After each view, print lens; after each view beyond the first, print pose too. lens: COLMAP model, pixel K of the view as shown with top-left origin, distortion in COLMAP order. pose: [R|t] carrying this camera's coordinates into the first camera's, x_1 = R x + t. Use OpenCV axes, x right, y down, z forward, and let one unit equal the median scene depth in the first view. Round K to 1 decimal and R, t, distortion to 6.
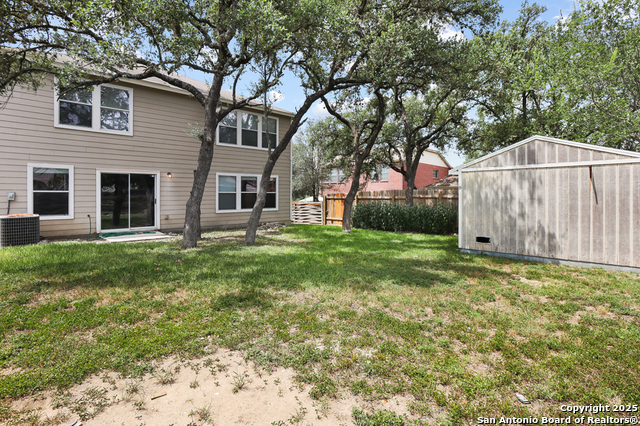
lens RADIAL K [[311.0, 0, 321.4], [0, 311.0, 200.6], [0, 0, 1]] dist [-0.053898, 0.017621]
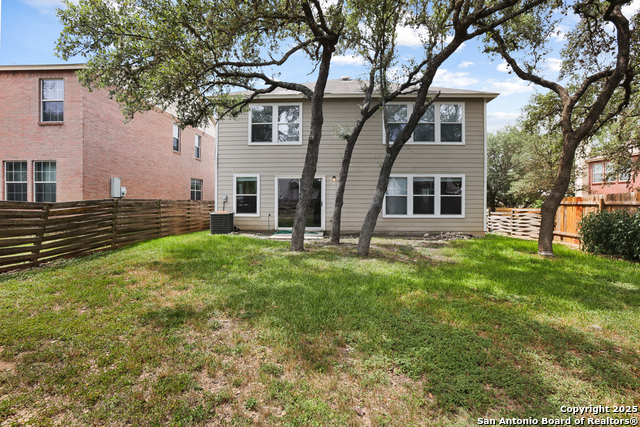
lens RADIAL K [[311.0, 0, 321.4], [0, 311.0, 201.1], [0, 0, 1]] dist [-0.053898, 0.017621]
pose [[0.686475, 0.007636, -0.727114, 0.270952], [-0.016149, 0.999858, -0.004746, -0.002635], [0.726974, 0.015000, 0.686501, 0.289949]]
